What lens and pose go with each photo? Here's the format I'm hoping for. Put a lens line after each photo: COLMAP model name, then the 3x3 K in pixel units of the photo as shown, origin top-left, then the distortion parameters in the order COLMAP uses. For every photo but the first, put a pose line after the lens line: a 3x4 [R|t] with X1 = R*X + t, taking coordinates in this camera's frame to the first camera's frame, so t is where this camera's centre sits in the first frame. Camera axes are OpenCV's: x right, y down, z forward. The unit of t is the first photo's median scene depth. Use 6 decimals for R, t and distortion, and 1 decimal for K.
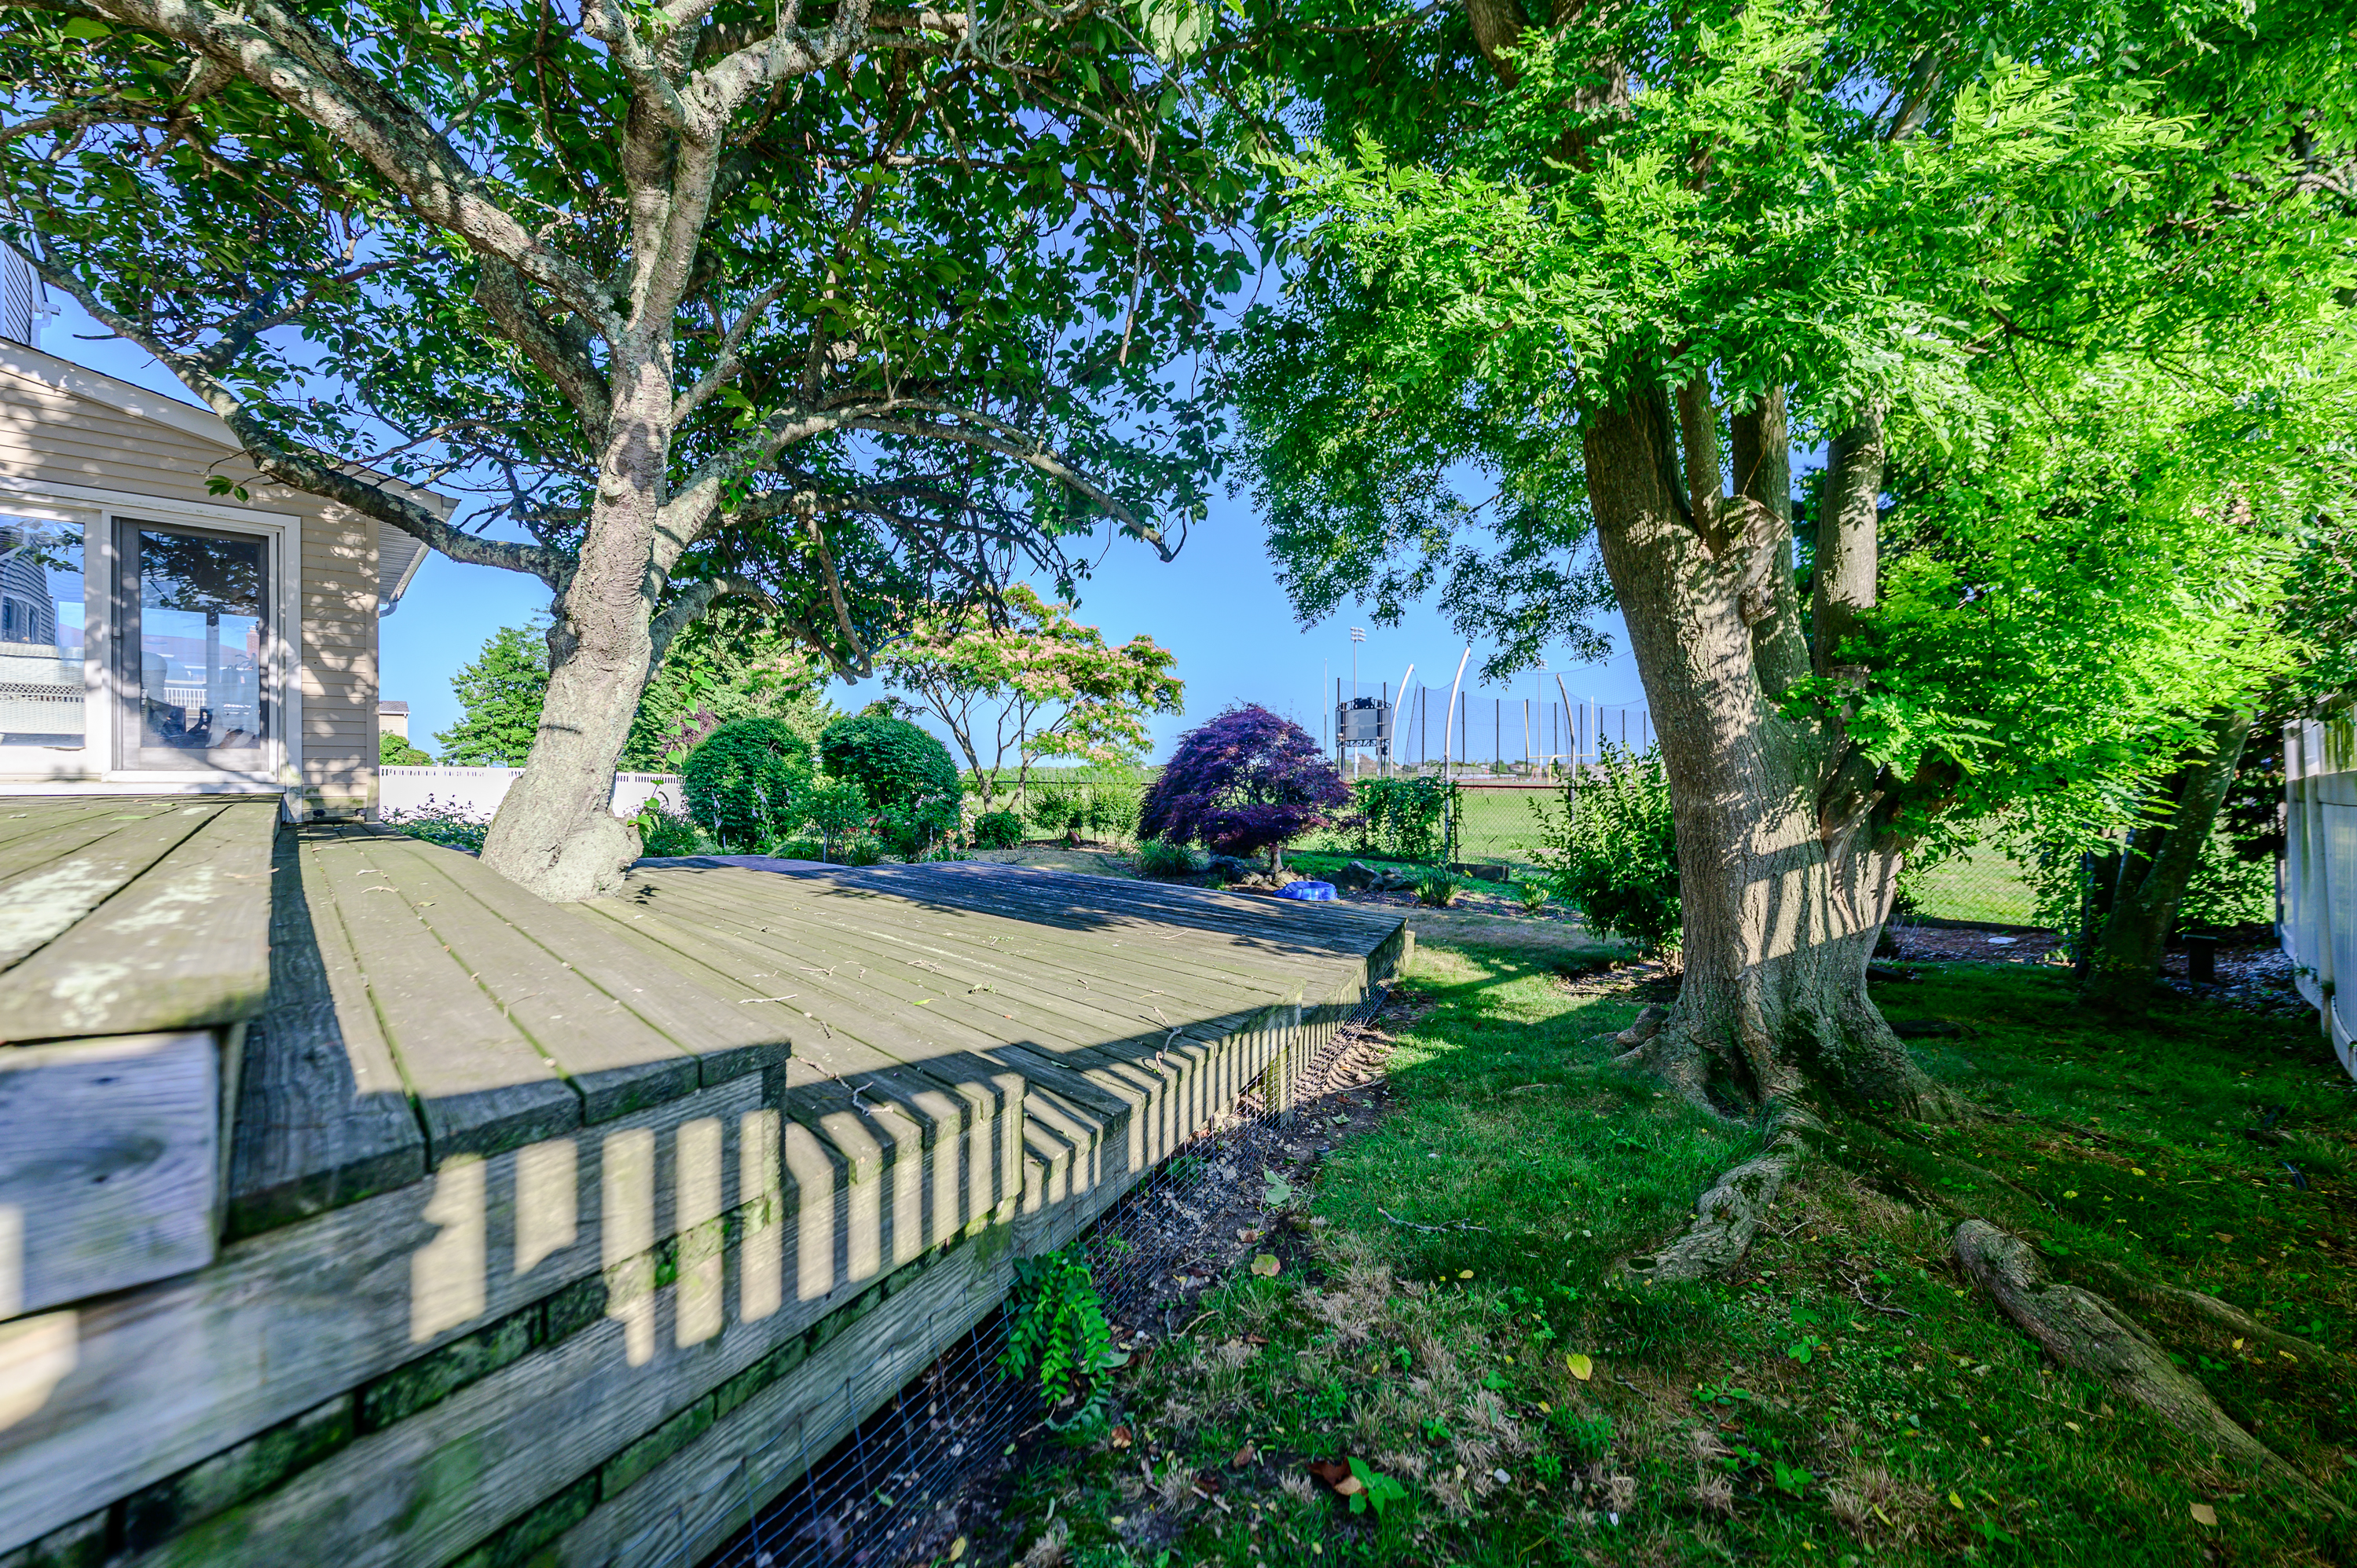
lens RADIAL K [[939.5, 0, 1170.5], [0, 939.5, 780.4], [0, 0, 1]] dist [0.009009, 0.000192]
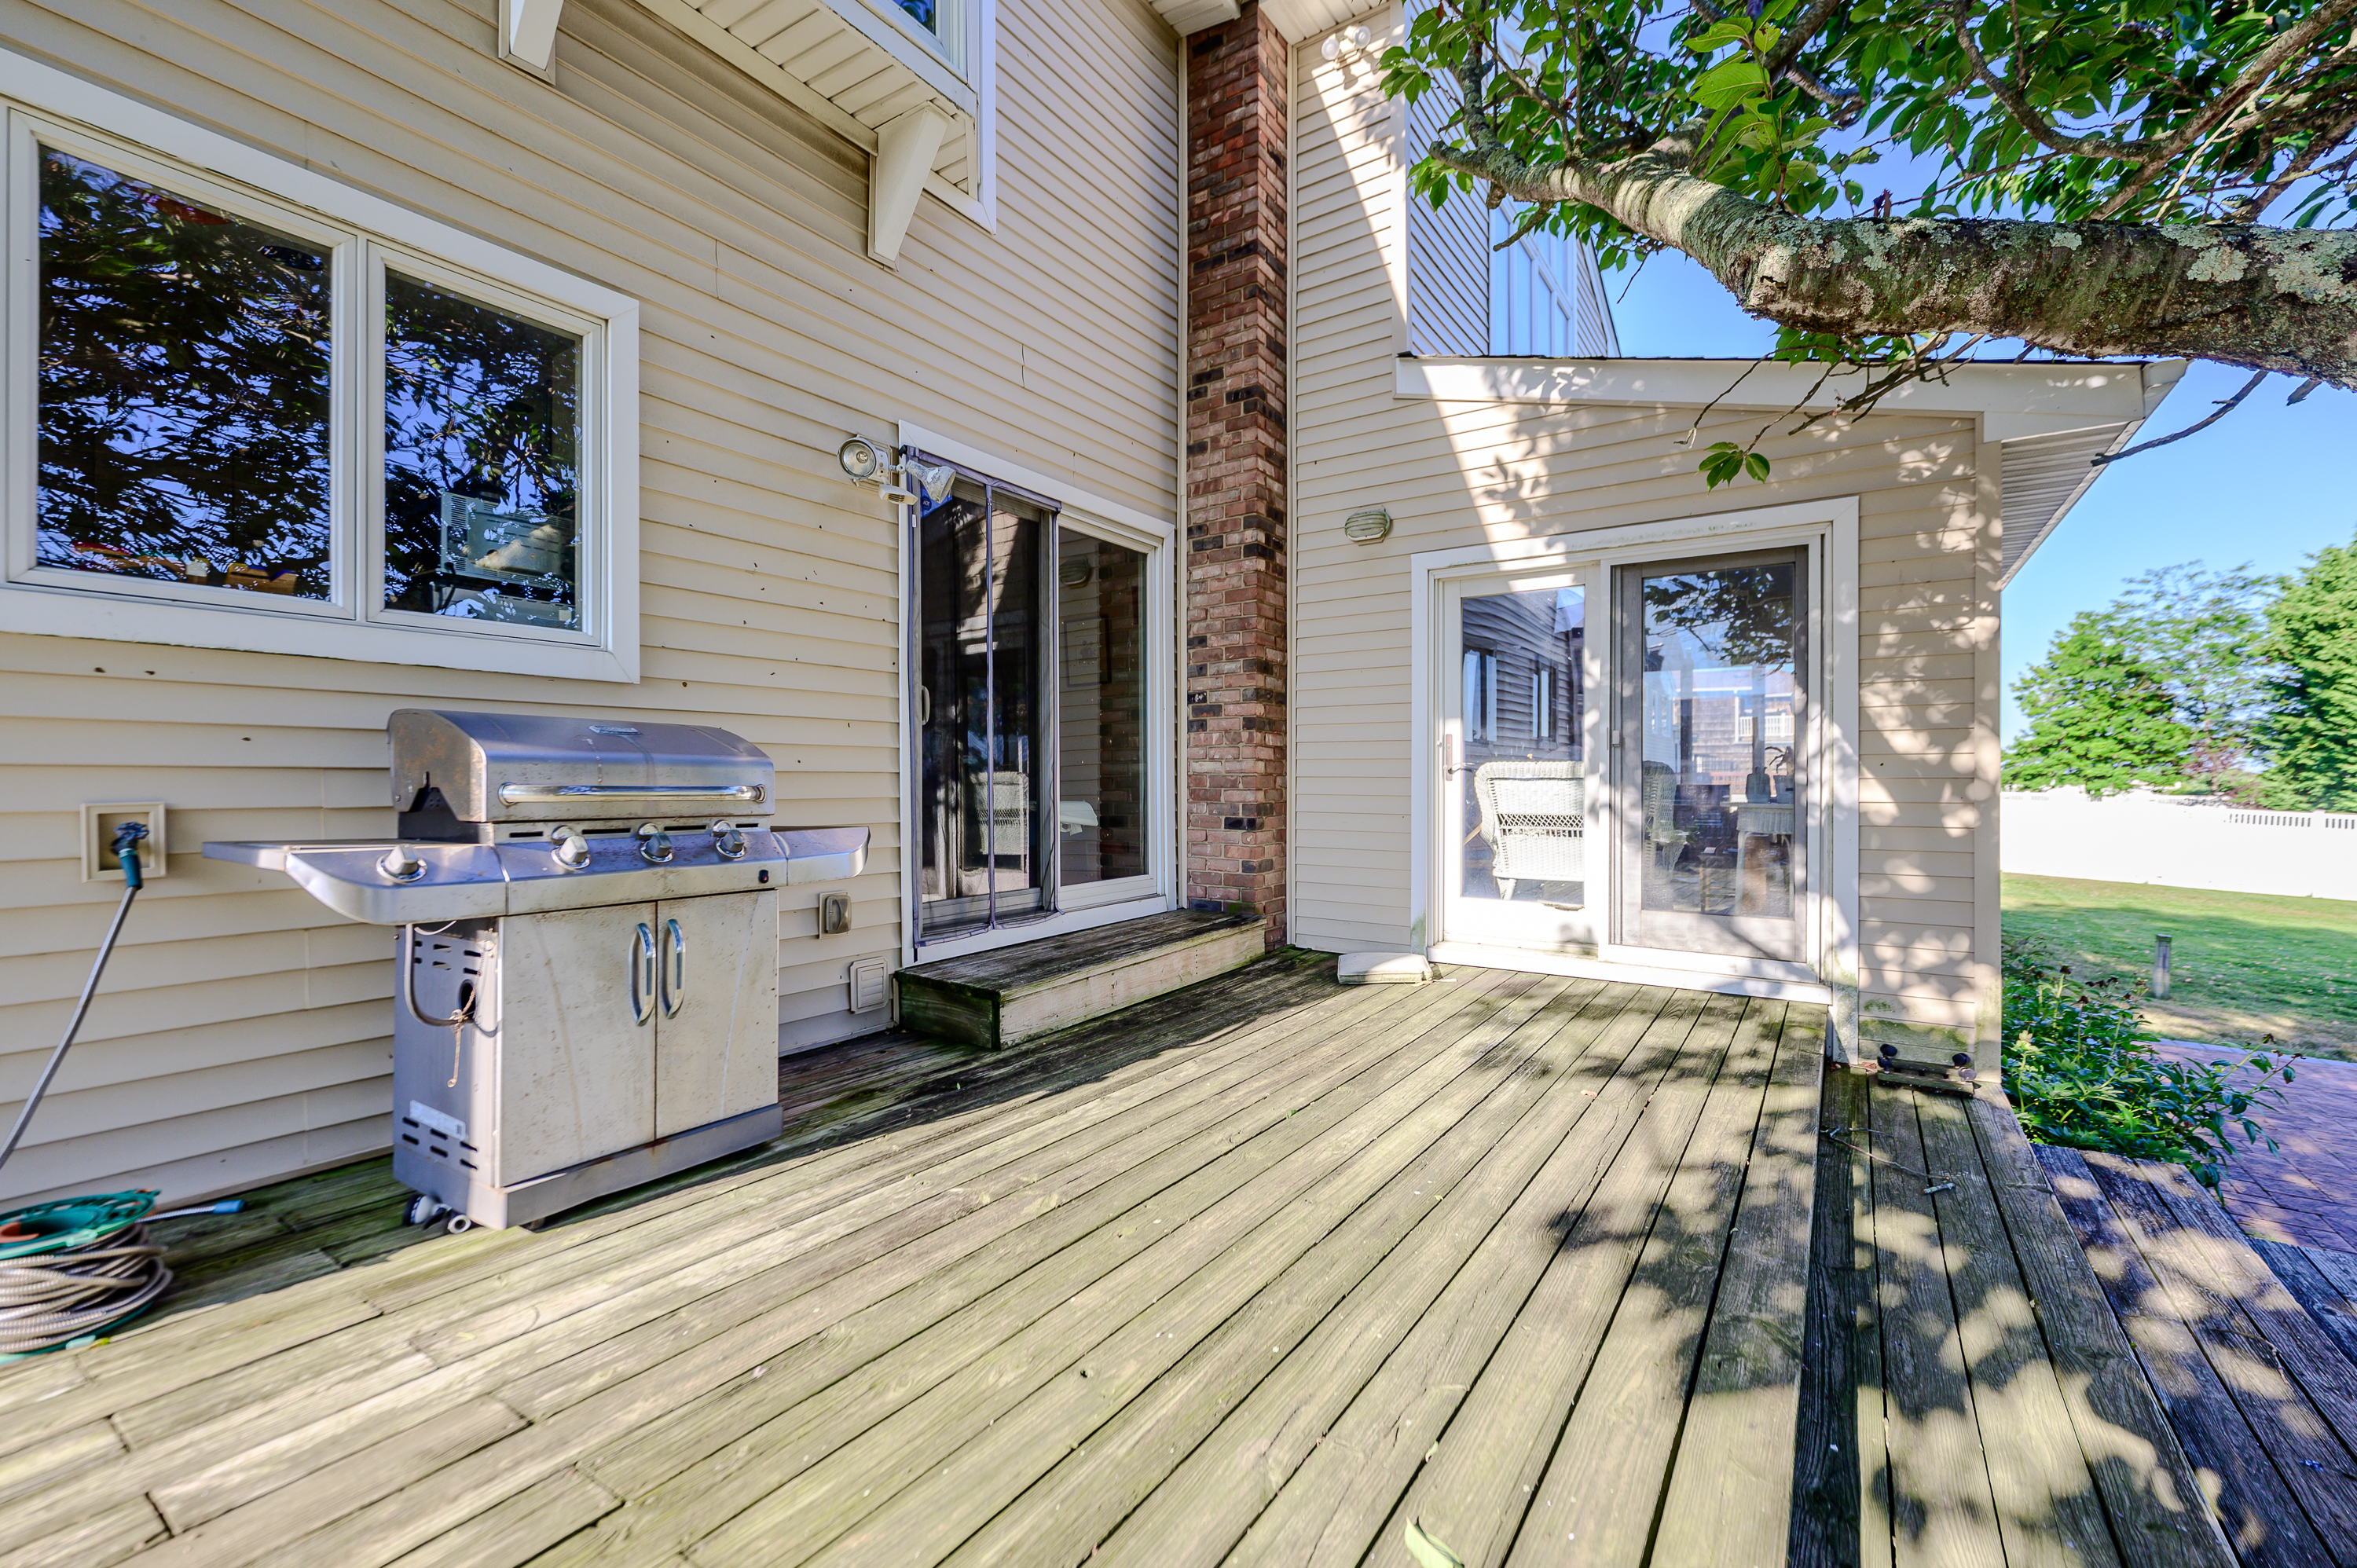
lens RADIAL K [[991.4, 0, 1178.0], [0, 991.4, 776.8], [0, 0, 1]] dist [0.007597, -0.000385]
pose [[0.231248, 0.004661, -0.972884, -0.861557], [-0.012133, 0.999925, 0.001907, -0.216612], [0.972819, 0.011363, 0.231287, 0.919833]]
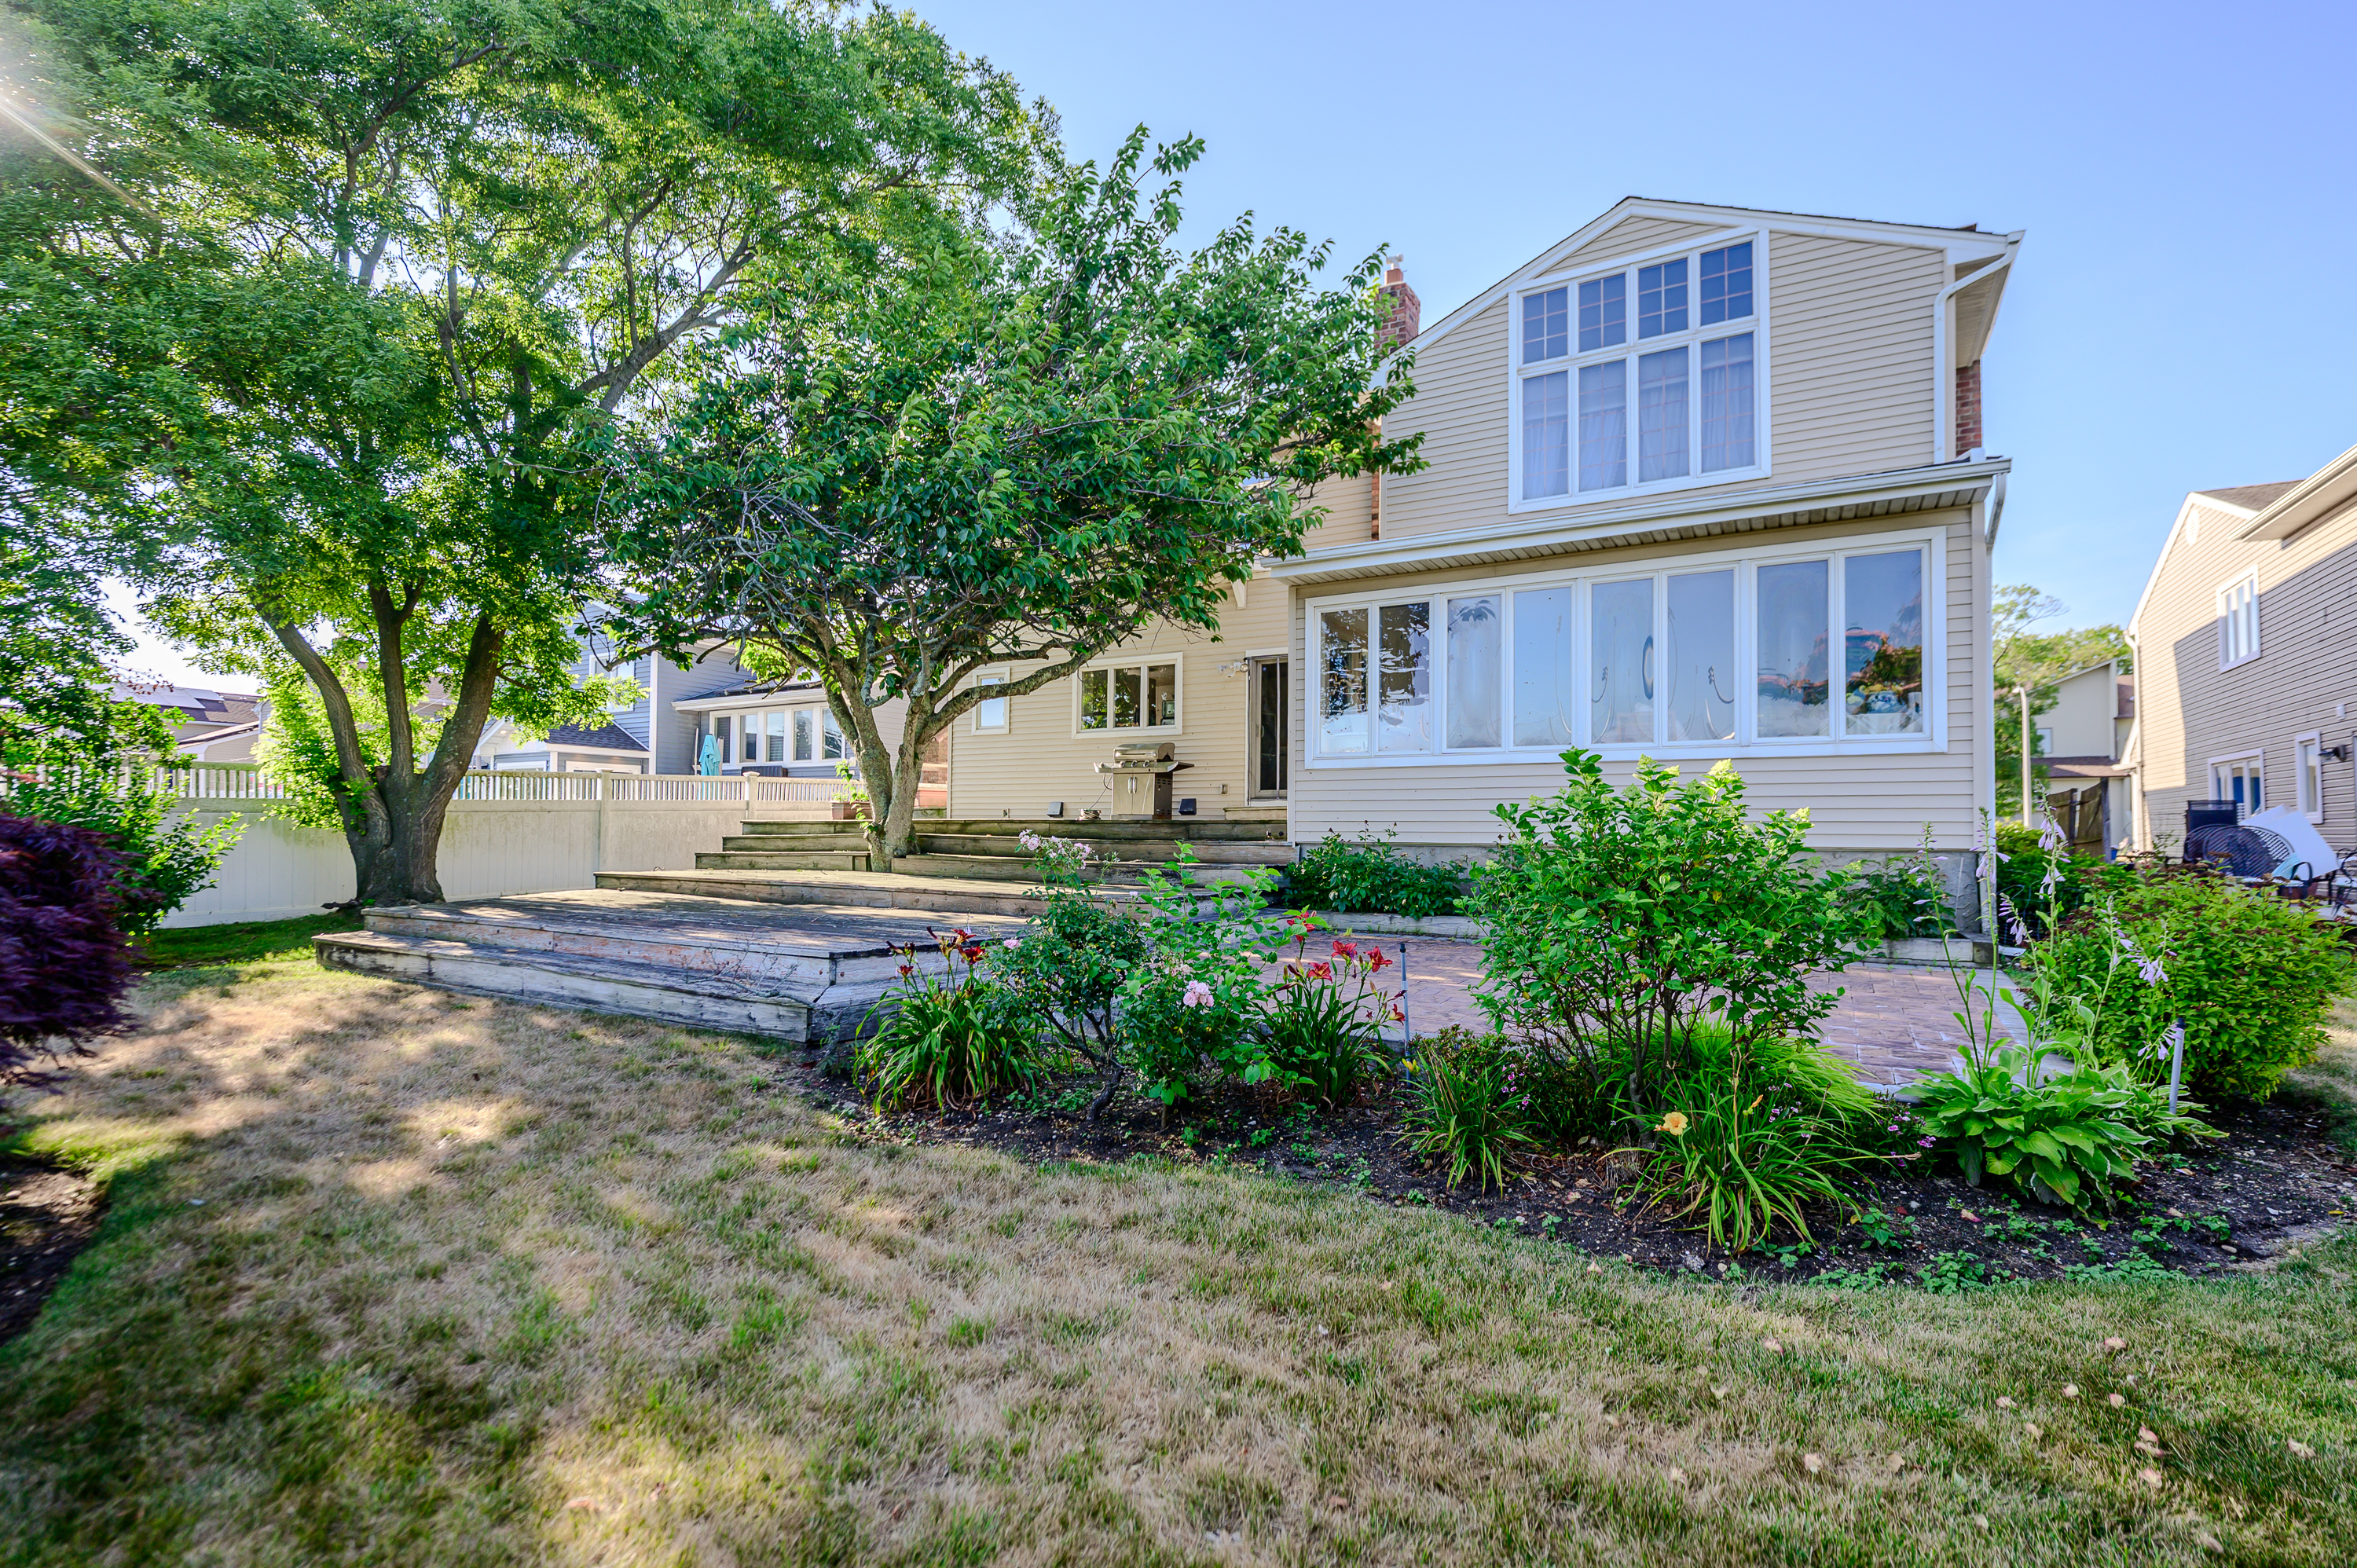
lens RADIAL K [[1061.4, 0, 1178.5], [0, 1061.4, 784.0], [0, 0, 1]] dist [-0.000342, -0.000054]
pose [[-0.961309, -0.001877, -0.275468, -0.663840], [0.004776, 0.999713, -0.023481, -0.010044], [0.275433, -0.023889, -0.961024, 4.433410]]
